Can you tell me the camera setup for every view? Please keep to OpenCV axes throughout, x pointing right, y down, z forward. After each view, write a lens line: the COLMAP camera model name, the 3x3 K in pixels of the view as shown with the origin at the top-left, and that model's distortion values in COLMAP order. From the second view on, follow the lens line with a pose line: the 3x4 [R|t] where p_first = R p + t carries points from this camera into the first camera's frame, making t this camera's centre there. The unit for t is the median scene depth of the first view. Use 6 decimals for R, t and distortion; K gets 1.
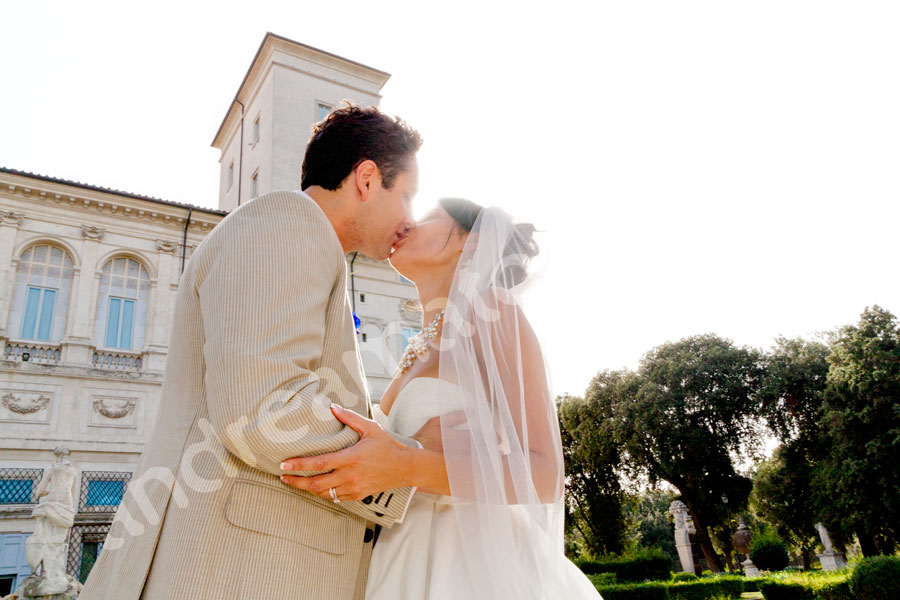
lens RADIAL K [[705.7, 0, 445.0], [0, 705.7, 296.3], [0, 0, 1]] dist [-0.096123, 0.128252]
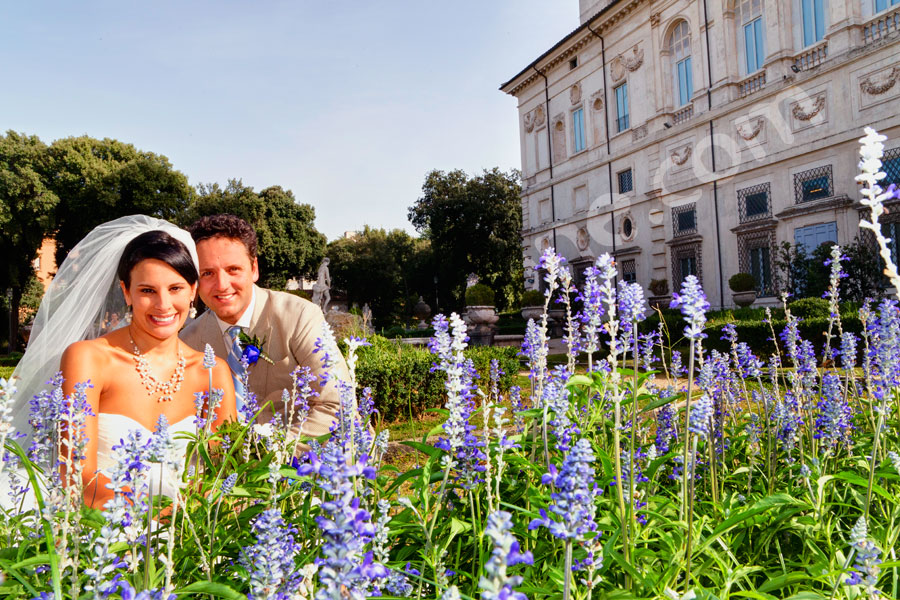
lens RADIAL K [[705.7, 0, 445.0], [0, 705.7, 296.3], [0, 0, 1]] dist [-0.096123, 0.128252]
pose [[-0.162521, 0.100936, -0.981529, 0.590316], [0.545560, 0.838061, -0.004150, 0.089848], [0.822163, -0.536158, -0.191269, 0.560401]]
